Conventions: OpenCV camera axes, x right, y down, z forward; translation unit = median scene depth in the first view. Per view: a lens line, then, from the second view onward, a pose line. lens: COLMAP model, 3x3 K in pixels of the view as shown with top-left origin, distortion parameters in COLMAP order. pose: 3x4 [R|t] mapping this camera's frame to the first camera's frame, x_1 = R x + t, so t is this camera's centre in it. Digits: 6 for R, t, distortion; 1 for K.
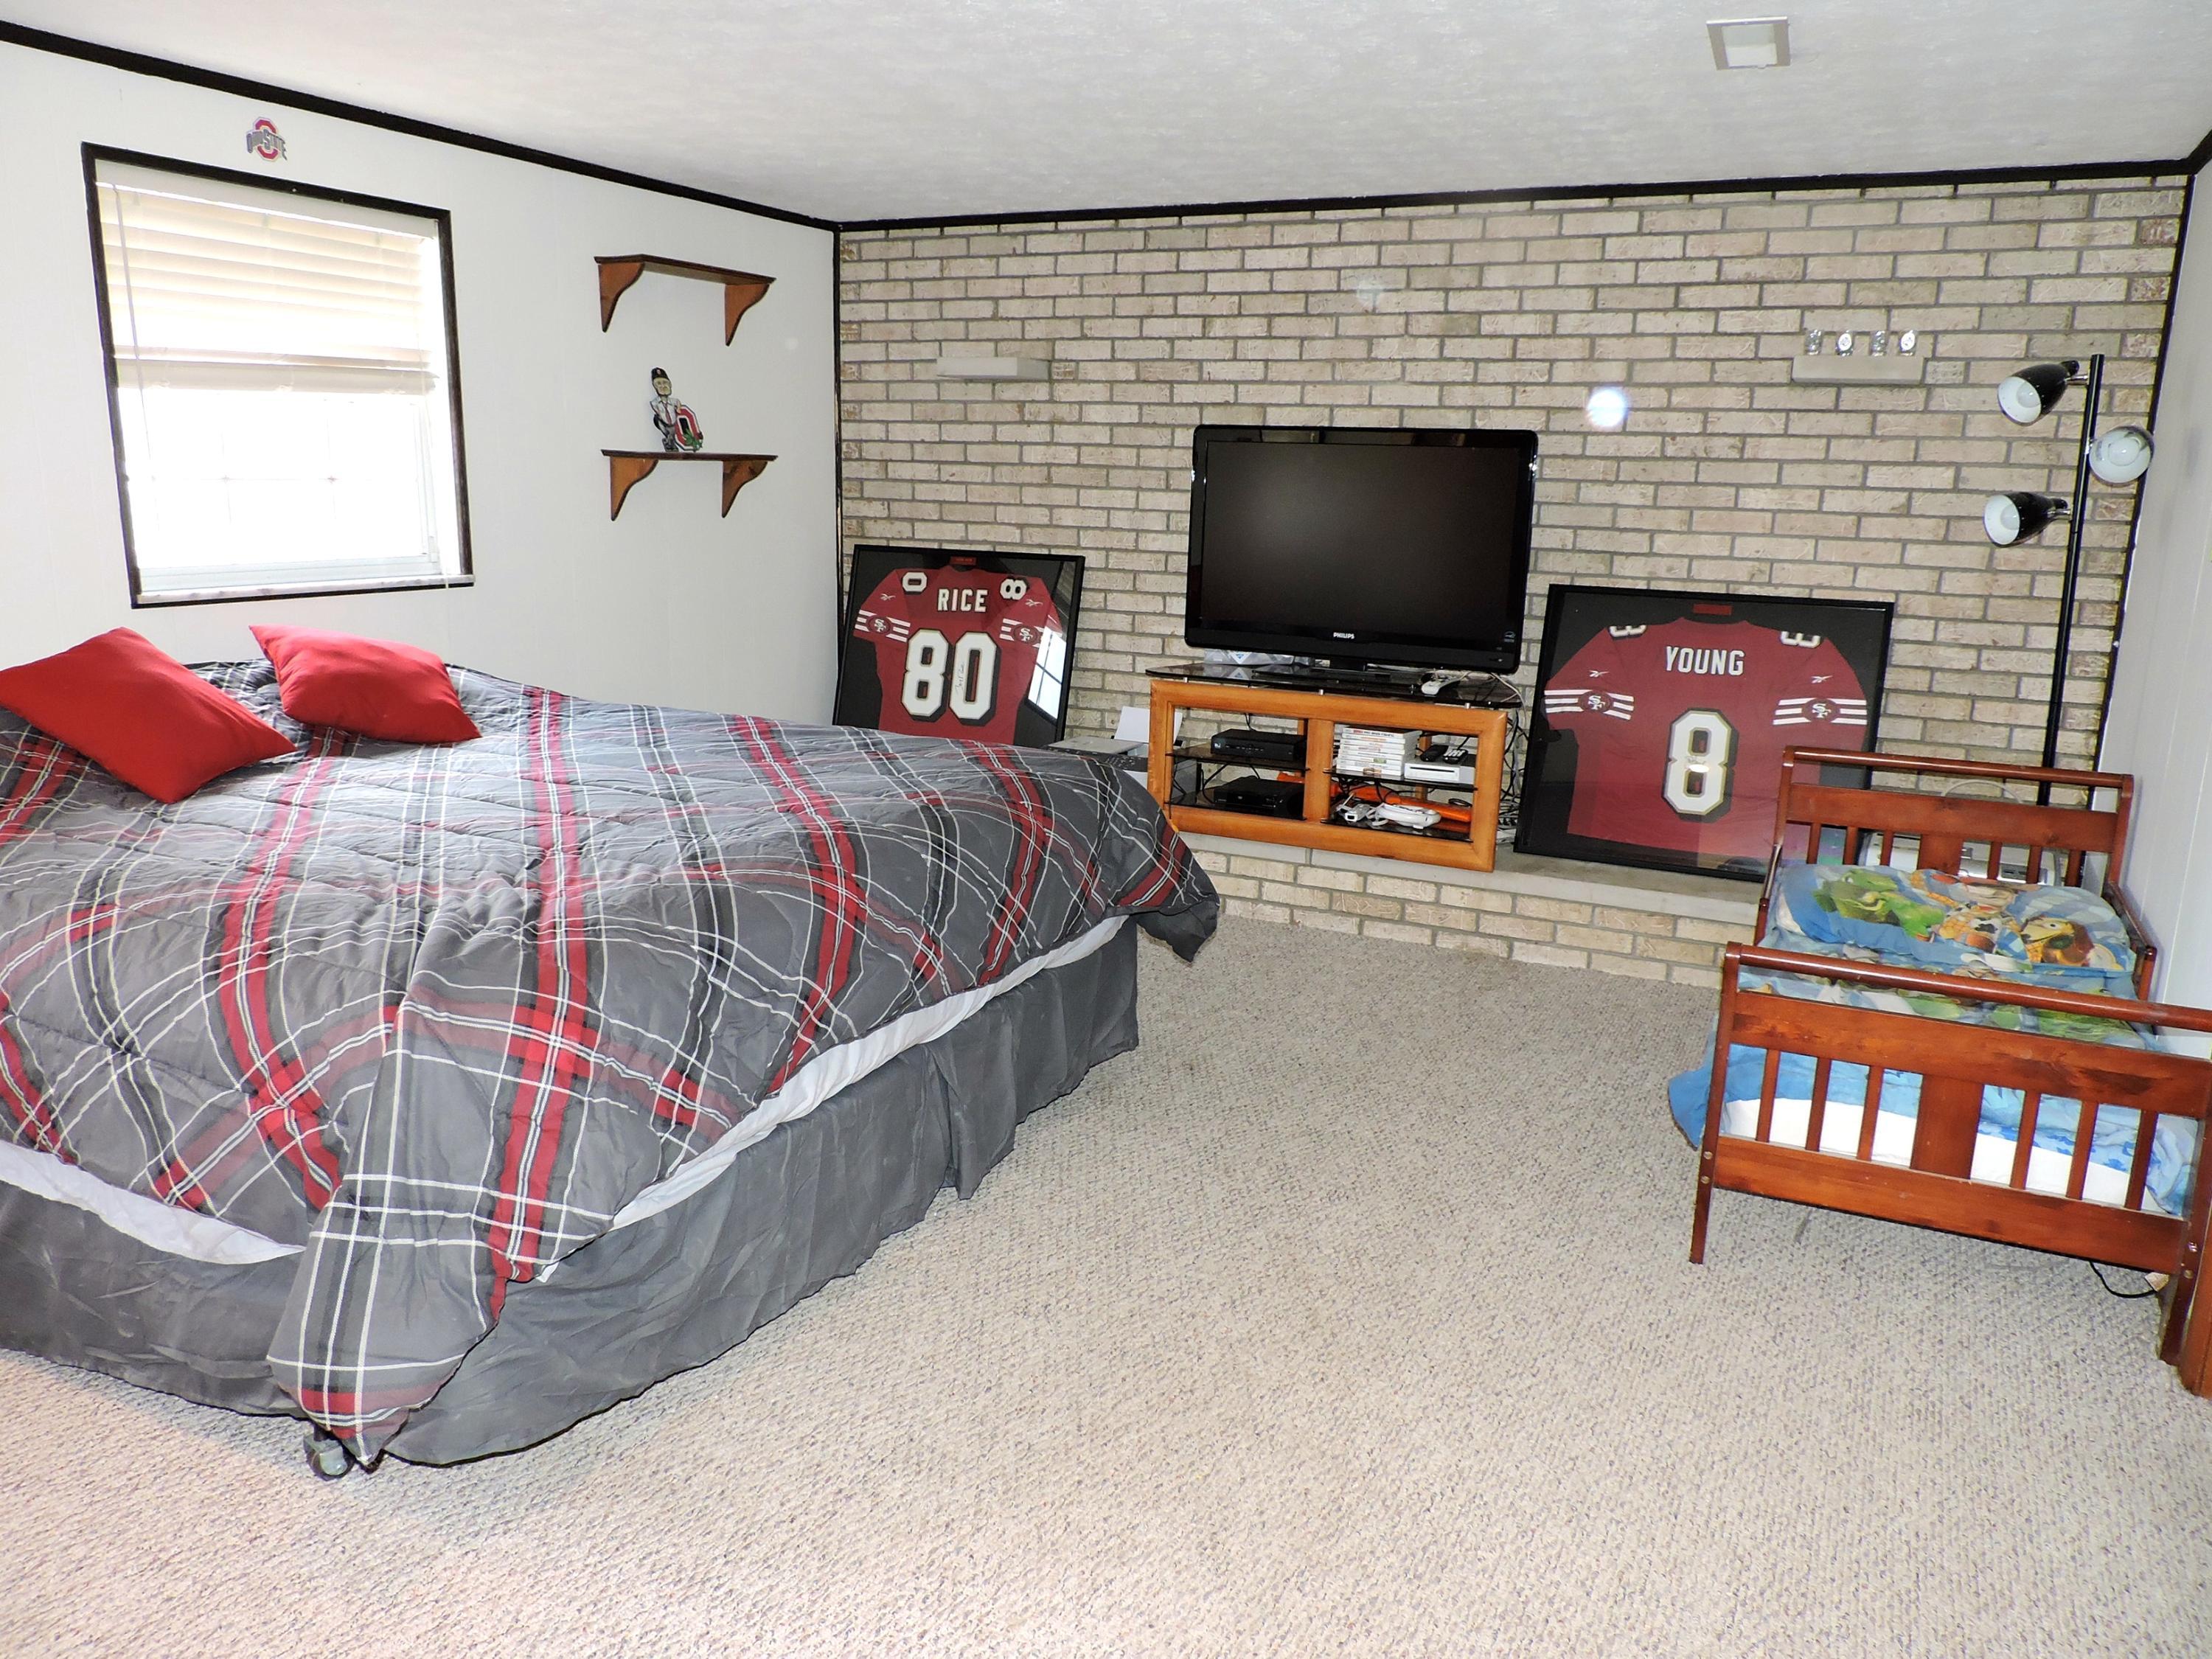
lens RADIAL K [[1543.2, 0, 1109.9], [0, 1543.2, 827.0], [0, 0, 1]] dist [-0.010126, -0.000318]
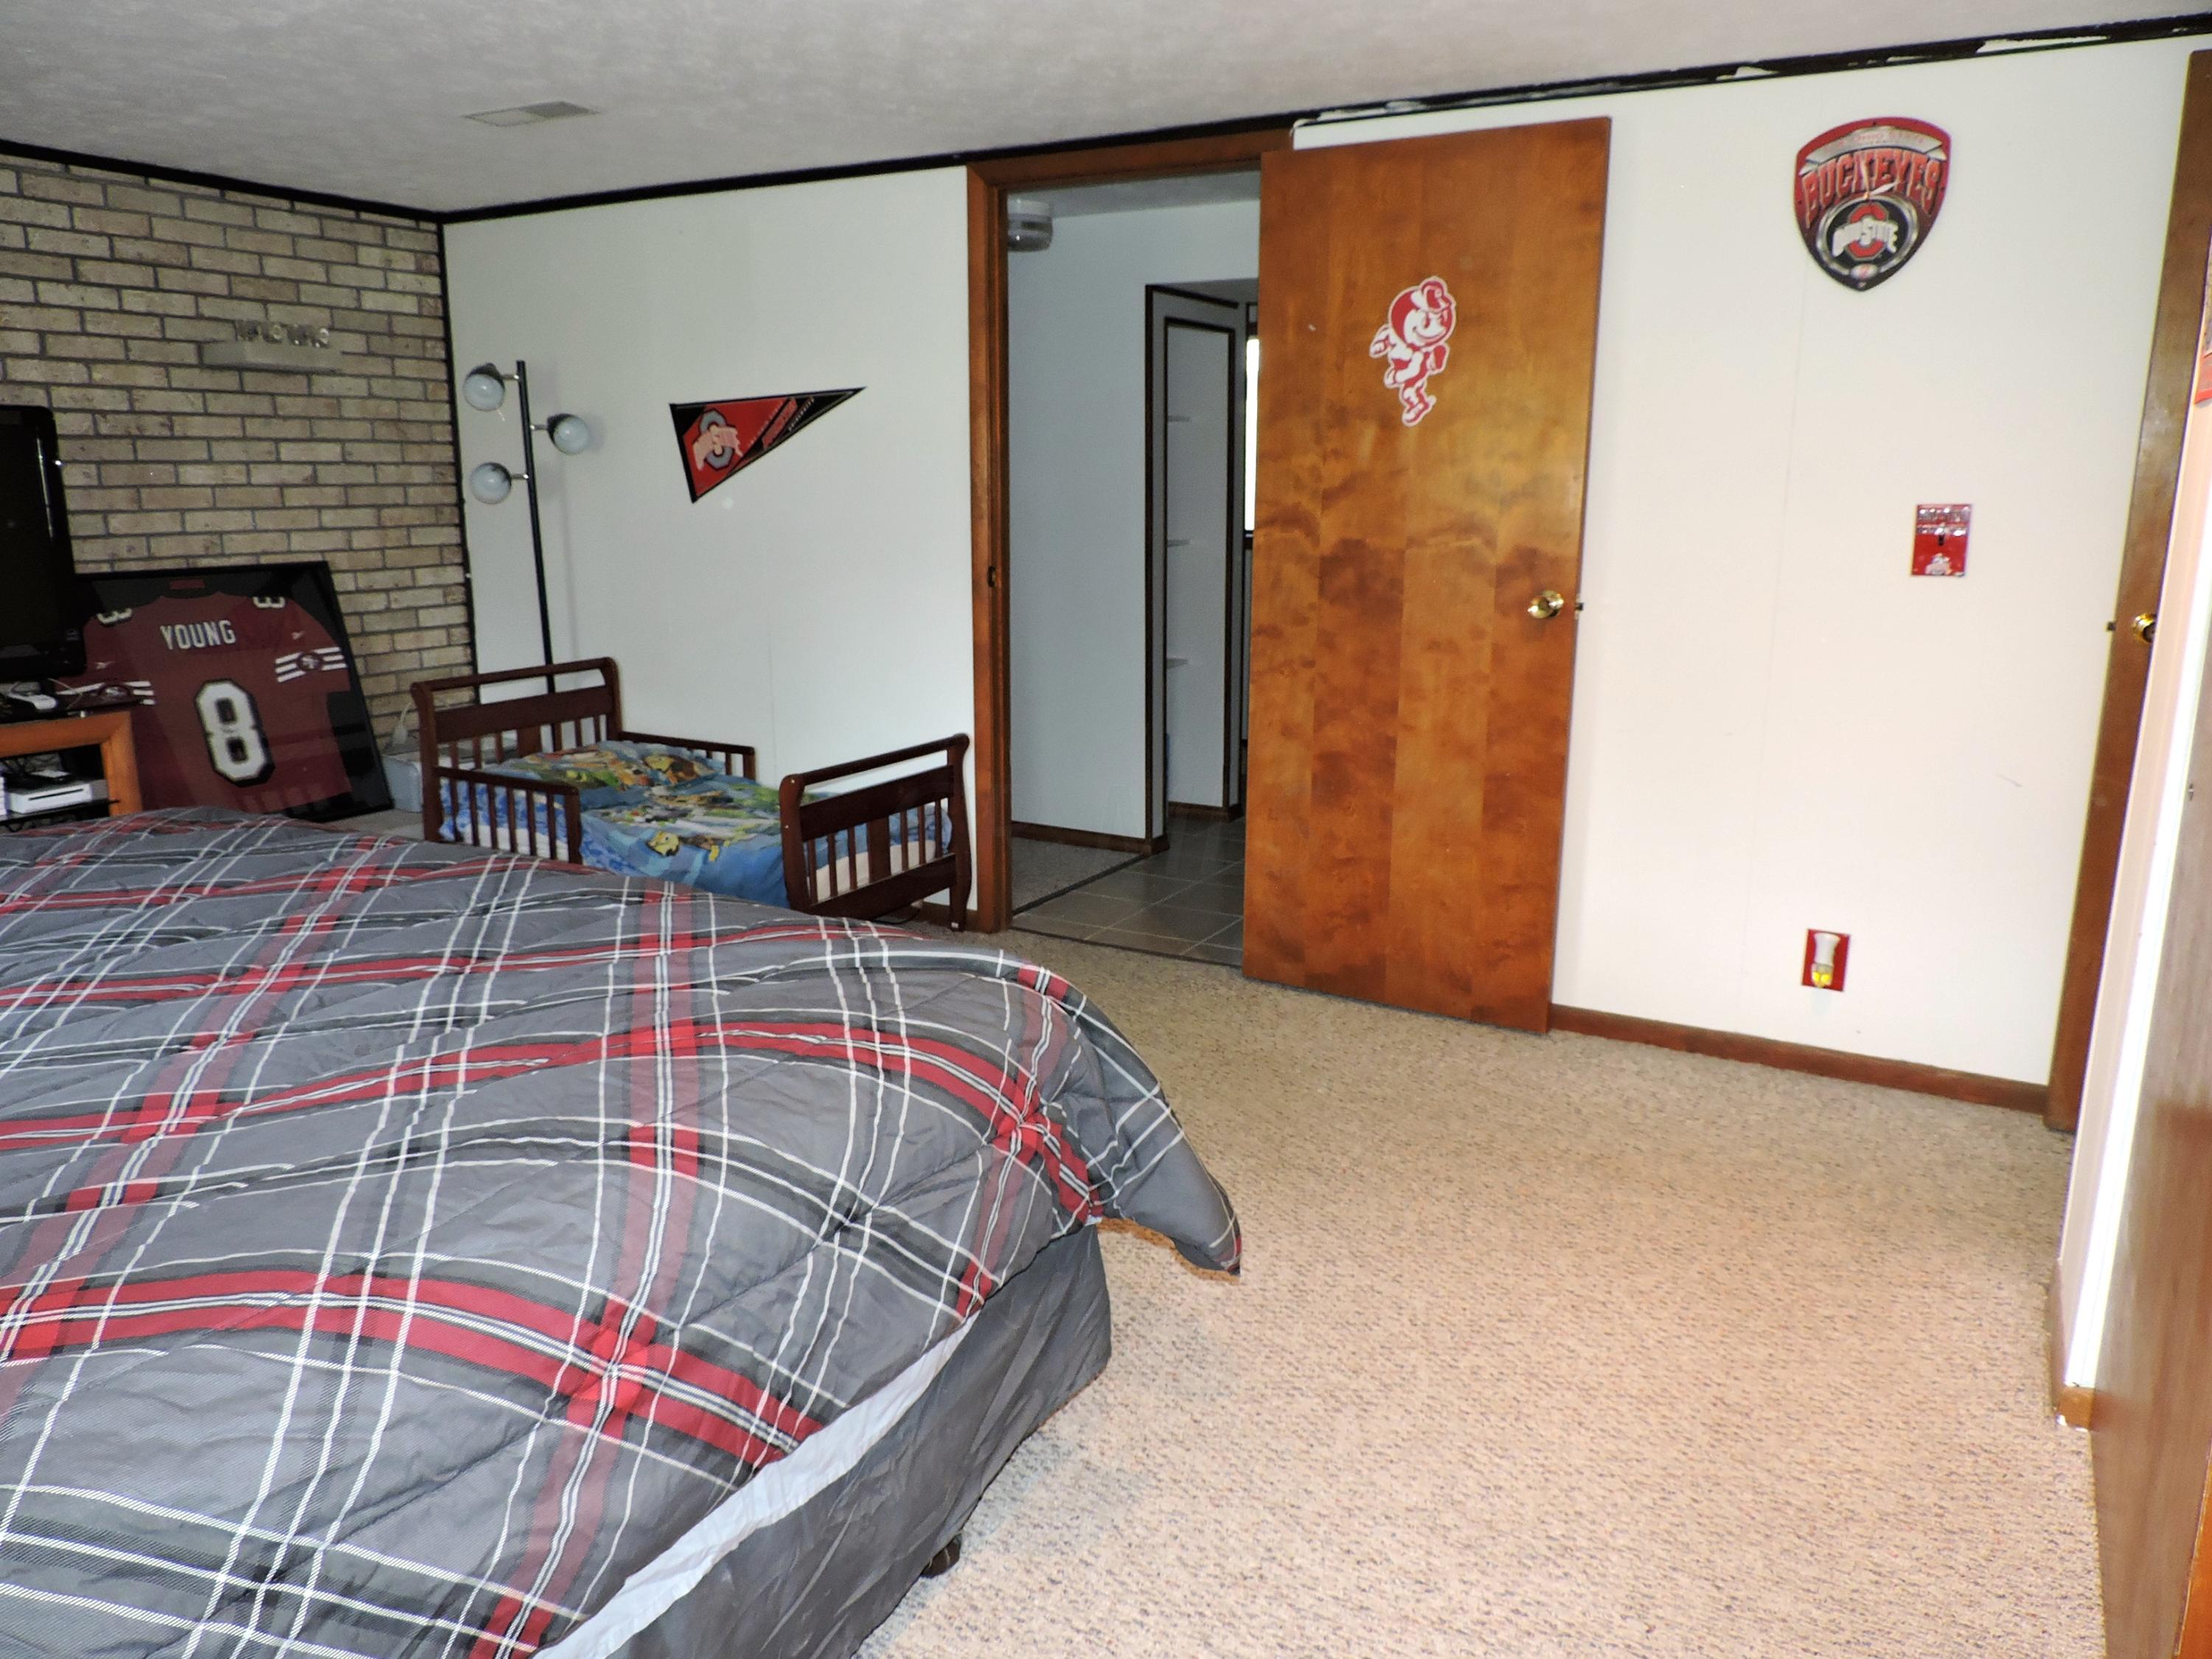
lens RADIAL K [[1579.4, 0, 1095.5], [0, 1579.4, 839.6], [0, 0, 1]] dist [-0.023696, 0.006603]
pose [[0.078761, -0.251369, 0.964681, -0.625684], [0.218333, 0.948543, 0.229338, -0.089962], [-0.972691, 0.192559, 0.129590, 0.319917]]
